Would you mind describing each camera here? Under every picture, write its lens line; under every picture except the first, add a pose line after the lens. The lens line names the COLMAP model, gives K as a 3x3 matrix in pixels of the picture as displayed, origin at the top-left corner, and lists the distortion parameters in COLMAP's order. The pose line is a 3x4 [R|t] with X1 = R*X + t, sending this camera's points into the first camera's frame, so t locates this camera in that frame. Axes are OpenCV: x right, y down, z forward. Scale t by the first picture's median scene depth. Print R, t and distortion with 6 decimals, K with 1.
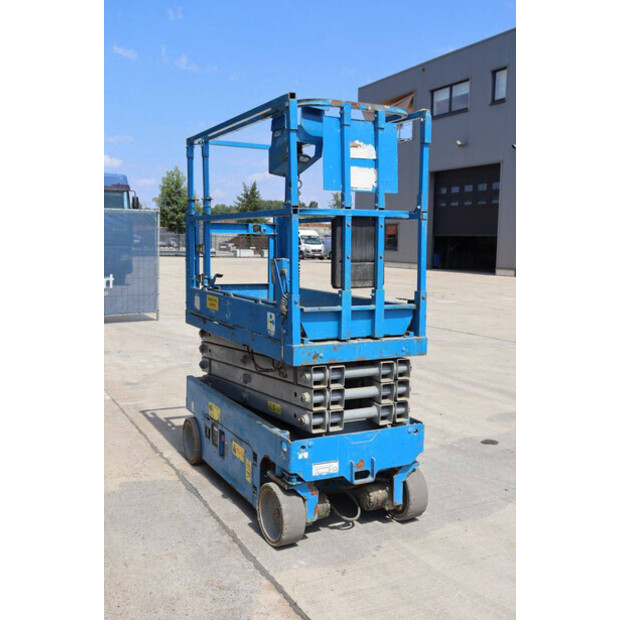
lens RADIAL K [[682.4, 0, 288.8], [0, 682.4, 311.4], [0, 0, 1]] dist [-0.027357, -0.001655]
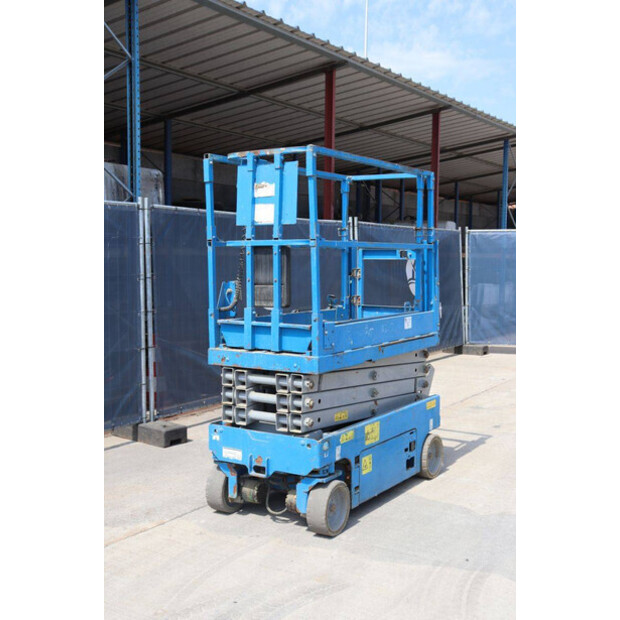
lens RADIAL K [[765.0, 0, 278.6], [0, 765.0, 308.3], [0, 0, 1]] dist [0.017860, 0.011673]
pose [[0.500468, 0.047059, -0.864475, 1.240170], [-0.086798, 0.996218, 0.003981, -0.039260], [0.861393, 0.073042, 0.502660, 0.363583]]
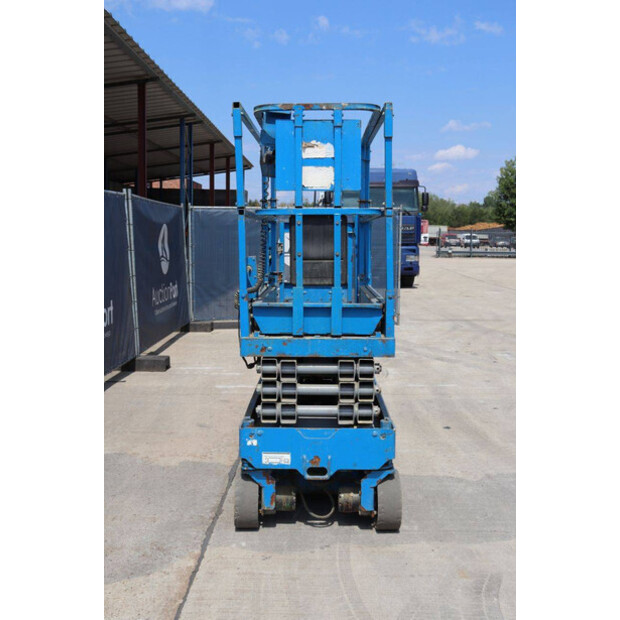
lens RADIAL K [[765.0, 0, 278.6], [0, 765.0, 308.3], [0, 0, 1]] dist [0.017860, 0.011673]
pose [[0.878836, 0.033230, -0.475966, 0.594352], [-0.040371, 0.999173, -0.004782, 0.007341], [0.475413, 0.023418, 0.879451, -0.026799]]
